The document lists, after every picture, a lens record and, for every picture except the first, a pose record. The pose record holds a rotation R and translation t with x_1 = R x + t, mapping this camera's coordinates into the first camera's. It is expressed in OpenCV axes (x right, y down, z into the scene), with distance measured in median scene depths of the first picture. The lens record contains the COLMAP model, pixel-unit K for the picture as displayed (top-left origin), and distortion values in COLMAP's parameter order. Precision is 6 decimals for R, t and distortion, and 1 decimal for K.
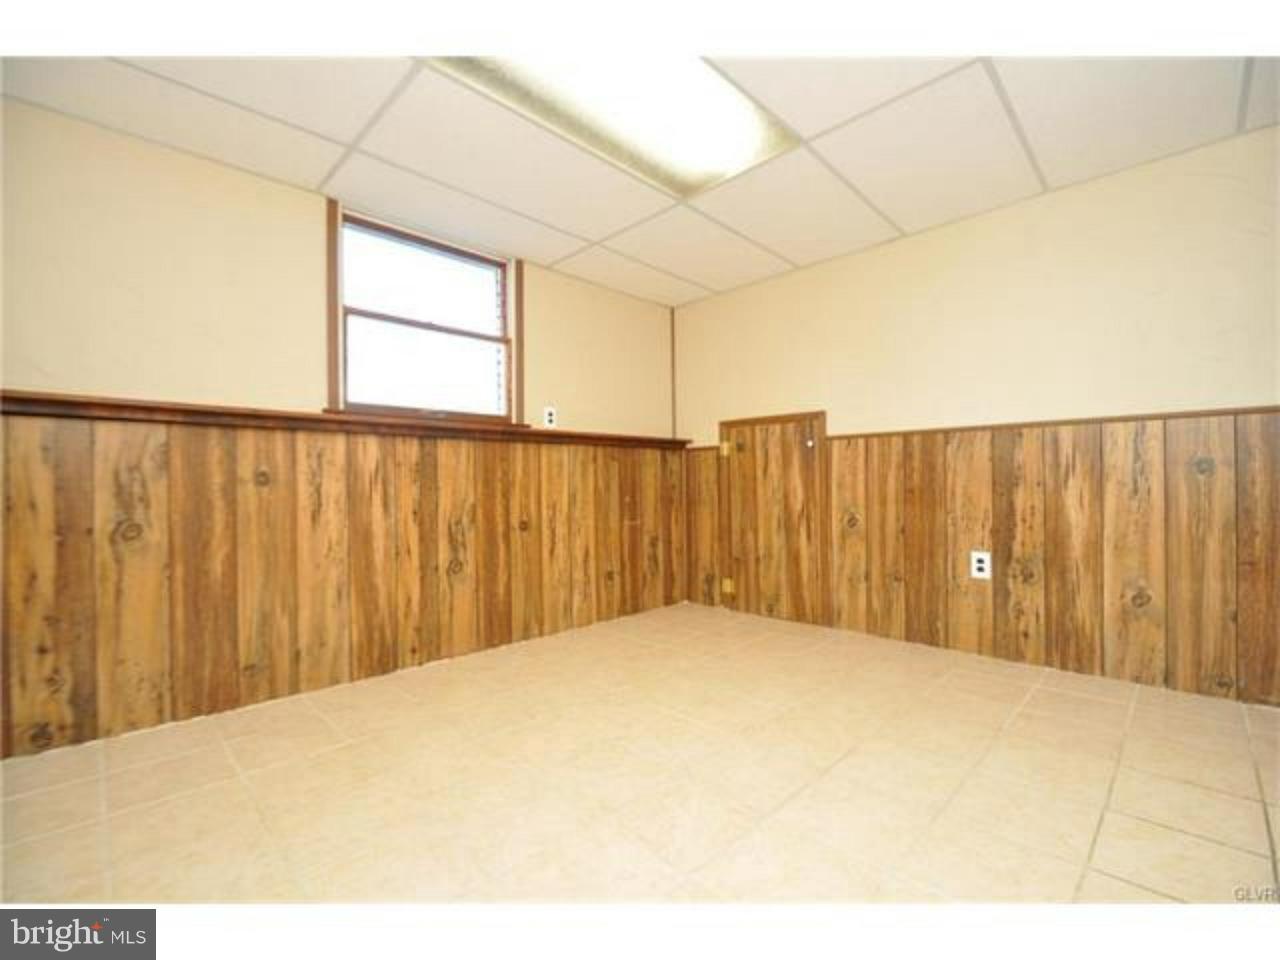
lens RADIAL K [[558.8, 0, 637.7], [0, 558.8, 480.1], [0, 0, 1]] dist [0.020774, -0.021880]
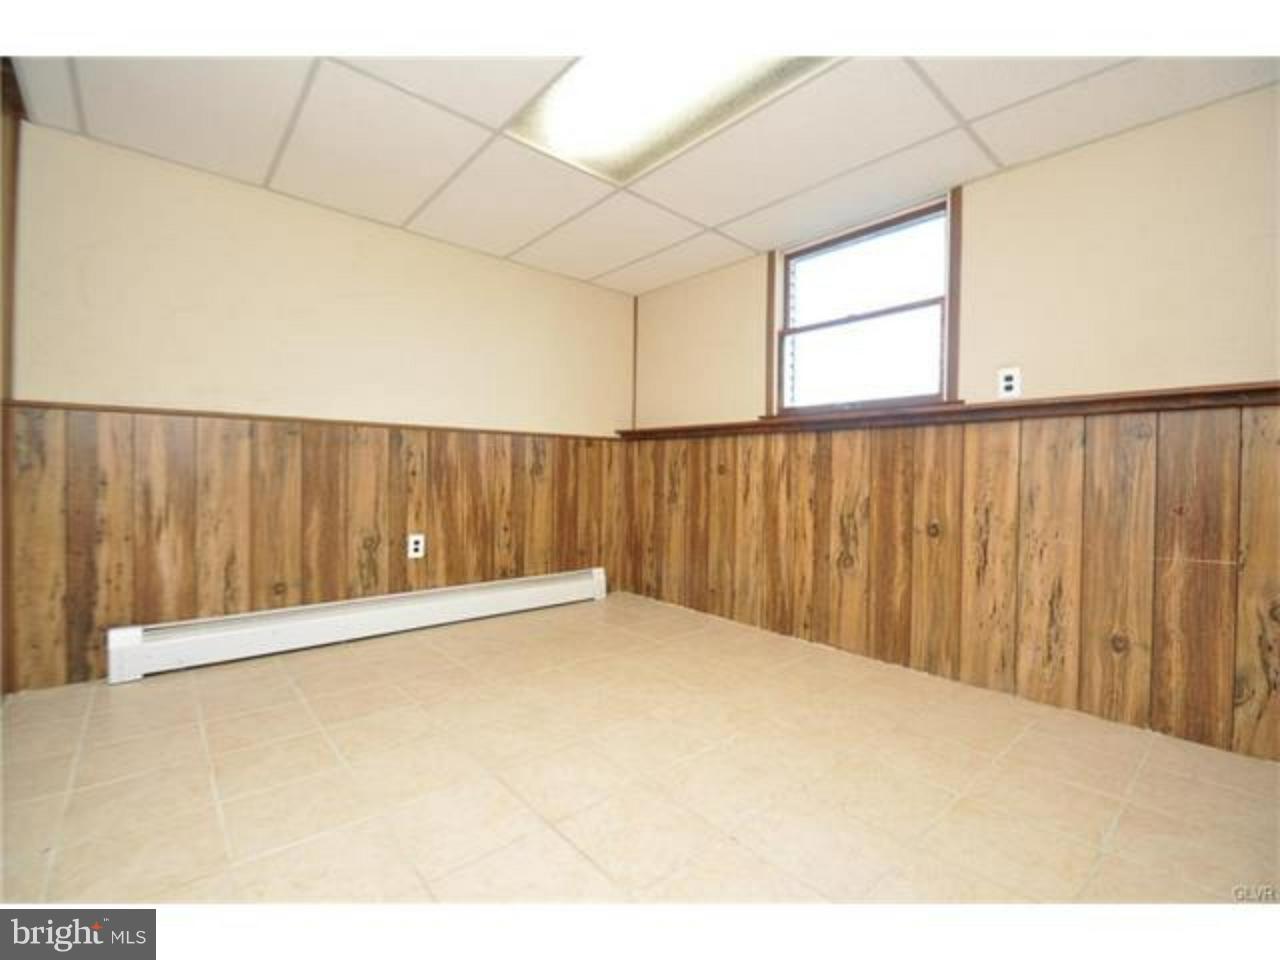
lens RADIAL K [[558.8, 0, 637.7], [0, 558.8, 480.1], [0, 0, 1]] dist [0.020774, -0.021880]
pose [[-0.055489, 0.022469, -0.998206, 0.684537], [-0.005472, 0.999725, 0.022808, -0.005845], [0.998444, 0.006728, -0.055351, 0.698941]]
